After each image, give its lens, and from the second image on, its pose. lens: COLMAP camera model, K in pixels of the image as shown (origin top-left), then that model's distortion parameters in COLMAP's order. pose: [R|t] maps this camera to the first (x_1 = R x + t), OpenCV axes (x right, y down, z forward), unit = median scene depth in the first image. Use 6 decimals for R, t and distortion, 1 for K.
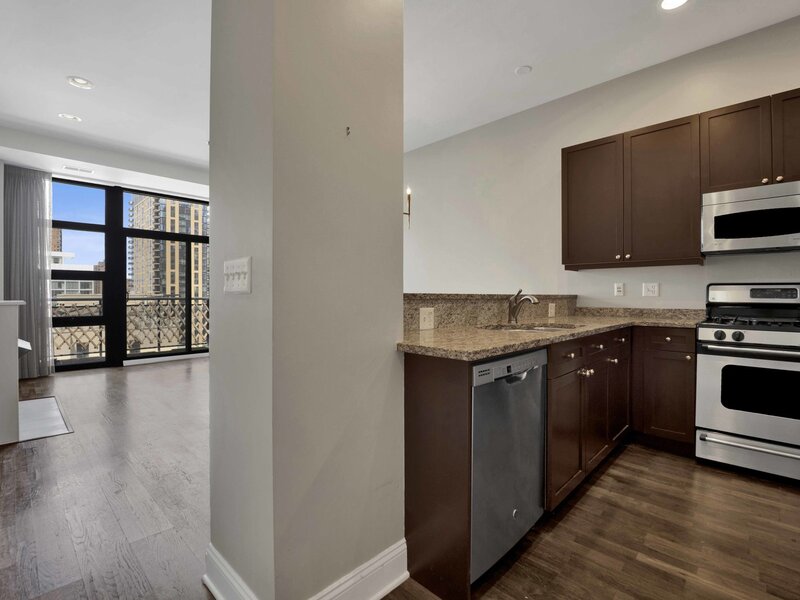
lens RADIAL K [[379.6, 0, 400.0], [0, 379.6, 300.0], [0, 0, 1]] dist [-0.021701, -0.000187]
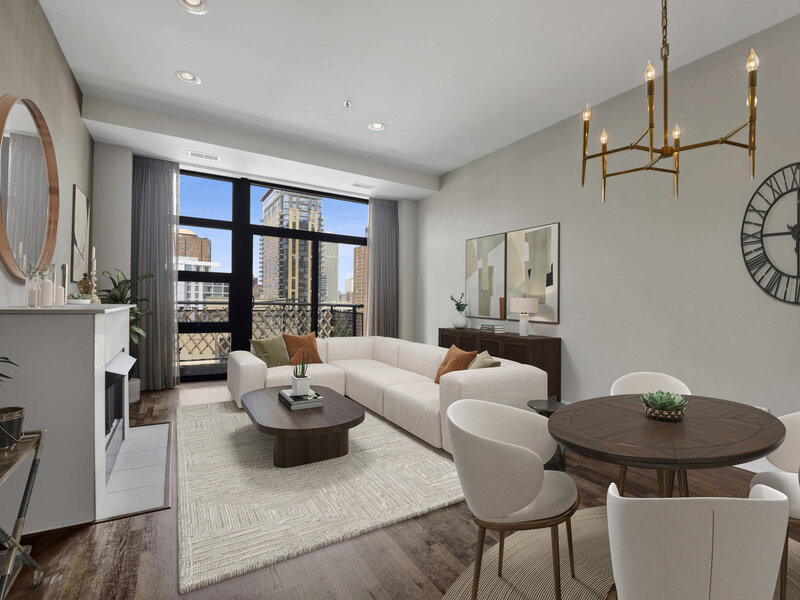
lens RADIAL K [[376.1, 0, 400.0], [0, 376.1, 300.0], [0, 0, 1]] dist [0.002717, 0.000036]
pose [[0.964558, 0.006998, -0.263778, -0.156367], [-0.010764, 0.999860, -0.012835, -0.002879], [0.263651, 0.015219, 0.964498, 0.233904]]
